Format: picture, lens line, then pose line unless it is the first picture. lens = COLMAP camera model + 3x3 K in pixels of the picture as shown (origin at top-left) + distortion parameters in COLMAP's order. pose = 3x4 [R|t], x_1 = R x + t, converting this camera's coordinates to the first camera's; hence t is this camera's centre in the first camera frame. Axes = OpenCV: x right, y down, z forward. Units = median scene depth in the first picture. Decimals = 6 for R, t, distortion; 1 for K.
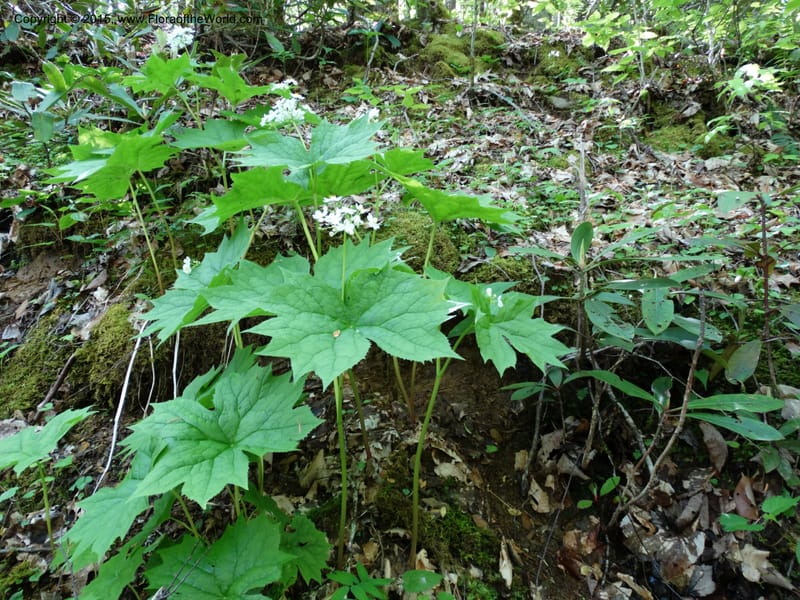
lens RADIAL K [[571.6, 0, 400.0], [0, 571.6, 300.0], [0, 0, 1]] dist [0.010967, -0.009694]
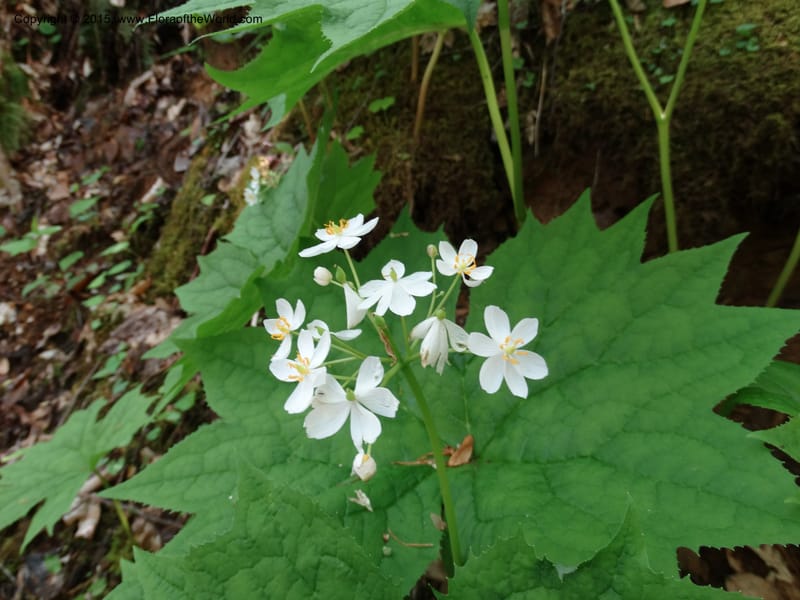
lens RADIAL K [[571.6, 0, 400.0], [0, 571.6, 300.0], [0, 0, 1]] dist [0.010967, -0.009694]
pose [[0.900633, 0.162254, -0.403155, -0.033092], [0.032438, 0.900001, 0.434679, -0.148780], [0.433369, -0.404564, 0.805307, 0.499726]]
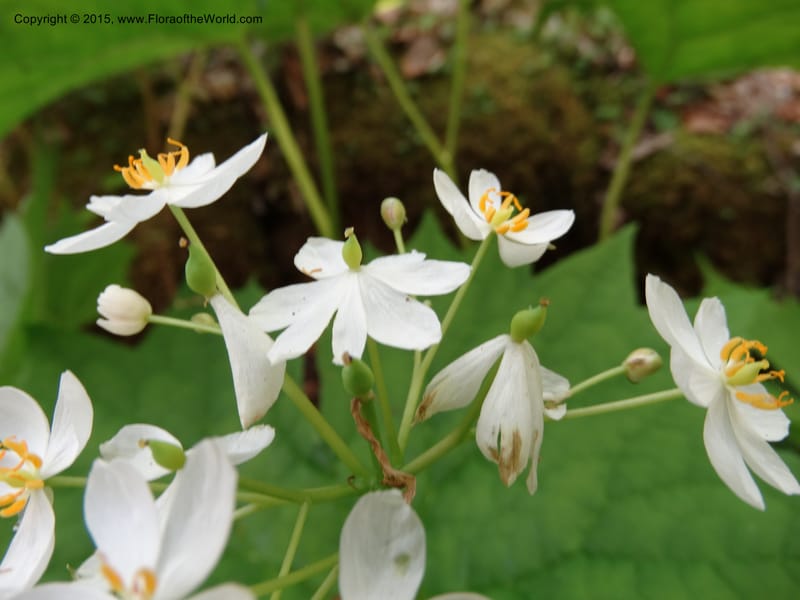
lens RADIAL K [[566.2, 0, 400.0], [0, 566.2, 300.0], [0, 0, 1]] dist [0.003969, 0.000314]
pose [[0.999200, -0.038476, -0.010918, -0.080149], [0.039978, 0.952981, 0.300381, -0.110395], [-0.001153, -0.300577, 0.953757, 0.555380]]
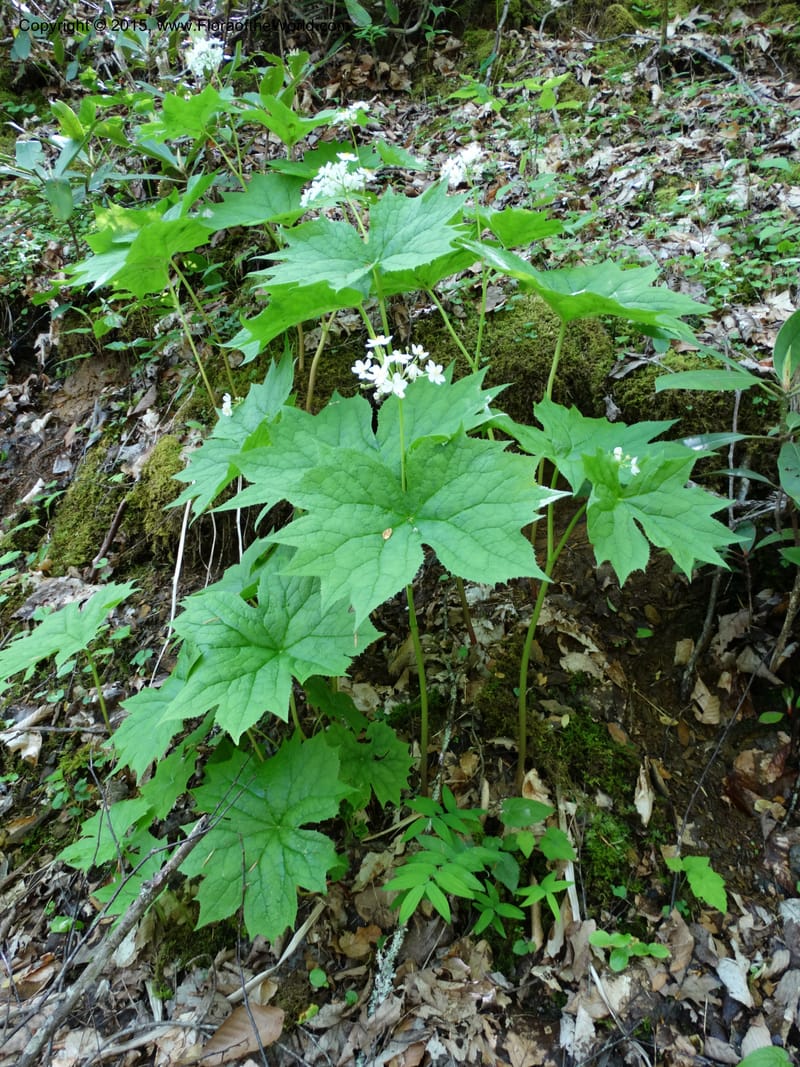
lens RADIAL K [[762.4, 0, 396.0], [0, 762.4, 539.7], [0, 0, 1]] dist [0.005228, 0.000732]
pose [[0.974293, 0.010111, -0.225057, 0.066964], [0.041009, 0.974342, 0.221306, -0.082489], [0.221520, -0.224846, 0.948880, 0.028907]]
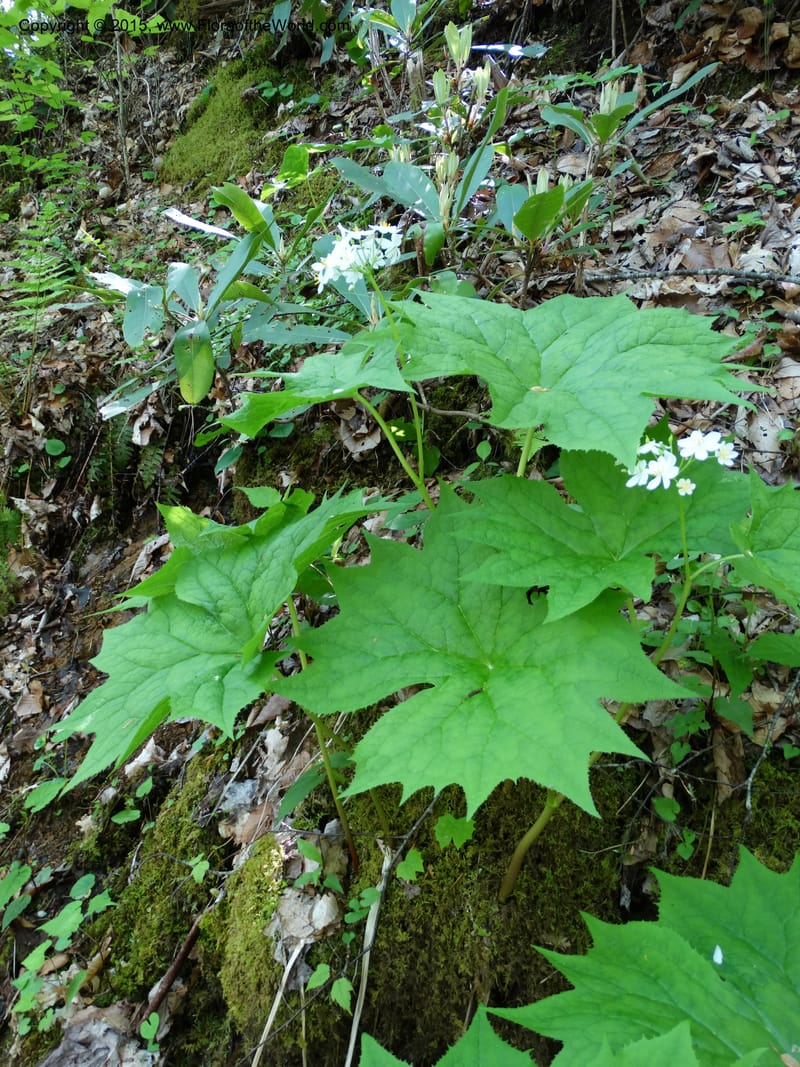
lens RADIAL K [[772.2, 0, 399.0], [0, 772.2, 538.3], [0, 0, 1]] dist [0.001587, 0.004005]
pose [[0.823883, 0.186197, -0.535302, -0.121464], [-0.000864, 0.944906, 0.327342, -0.495636], [0.566760, -0.269229, 0.778652, 0.704650]]
